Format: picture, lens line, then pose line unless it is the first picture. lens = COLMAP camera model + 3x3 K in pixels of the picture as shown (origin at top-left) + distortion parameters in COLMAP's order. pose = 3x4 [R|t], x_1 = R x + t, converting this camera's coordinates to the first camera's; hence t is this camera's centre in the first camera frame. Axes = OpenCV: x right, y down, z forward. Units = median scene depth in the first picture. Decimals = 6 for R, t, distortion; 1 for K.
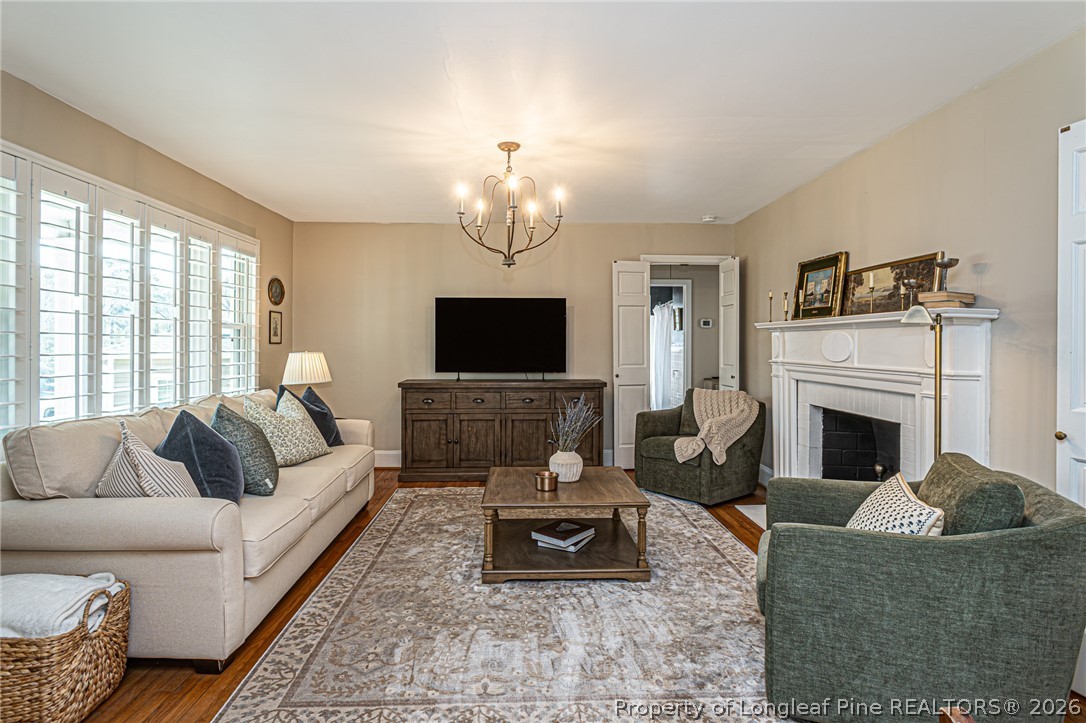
lens RADIAL K [[572.1, 0, 537.4], [0, 572.1, 347.9], [0, 0, 1]] dist [-0.004678, -0.000424]
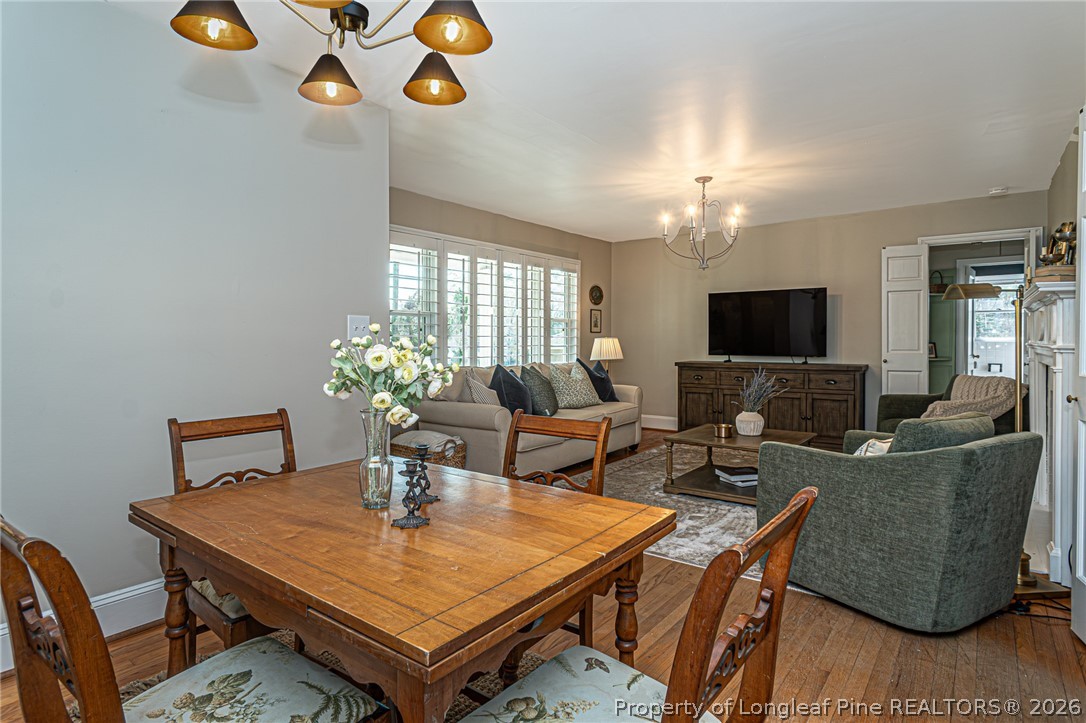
lens RADIAL K [[580.2, 0, 541.7], [0, 580.2, 353.0], [0, 0, 1]] dist [-0.000416, 0.000943]
pose [[0.778932, 0.010339, -0.627024, 0.414439], [-0.001028, 0.999884, 0.015209, 0.026231], [0.627108, -0.011202, 0.778852, -0.238563]]
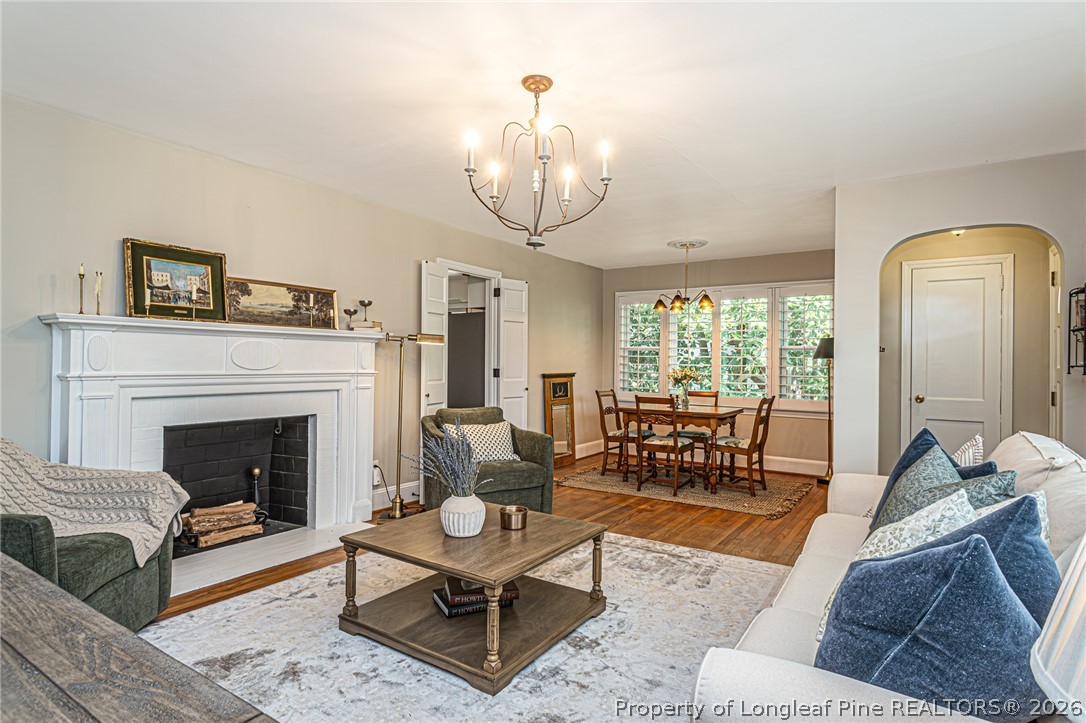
lens RADIAL K [[580.2, 0, 541.7], [0, 580.2, 353.0], [0, 0, 1]] dist [-0.000416, 0.000943]
pose [[-0.814409, -0.007722, 0.580239, -0.406796], [-0.012642, 0.999910, -0.004437, -0.005849], [-0.580153, -0.010949, -0.814434, 1.313187]]
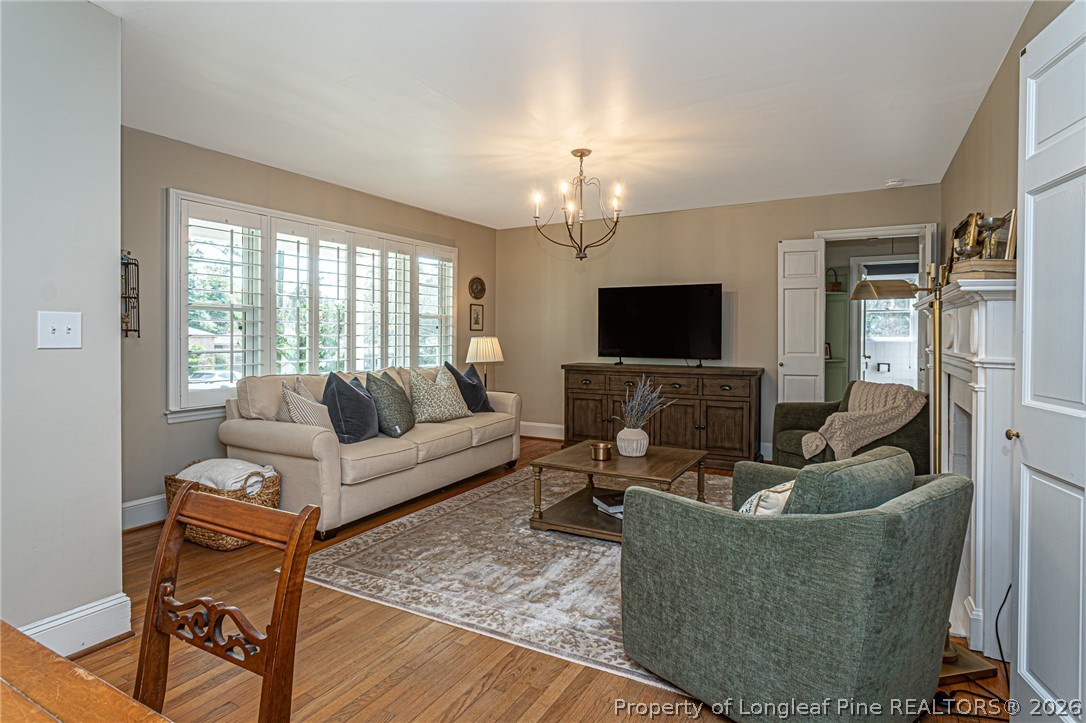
lens RADIAL K [[585.1, 0, 535.6], [0, 585.1, 344.8], [0, 0, 1]] dist [-0.005722, -0.000909]
pose [[0.857071, 0.010188, -0.515097, 0.383543], [-0.005164, 0.999924, 0.011185, 0.010730], [0.515172, -0.006926, 0.857059, -0.027012]]
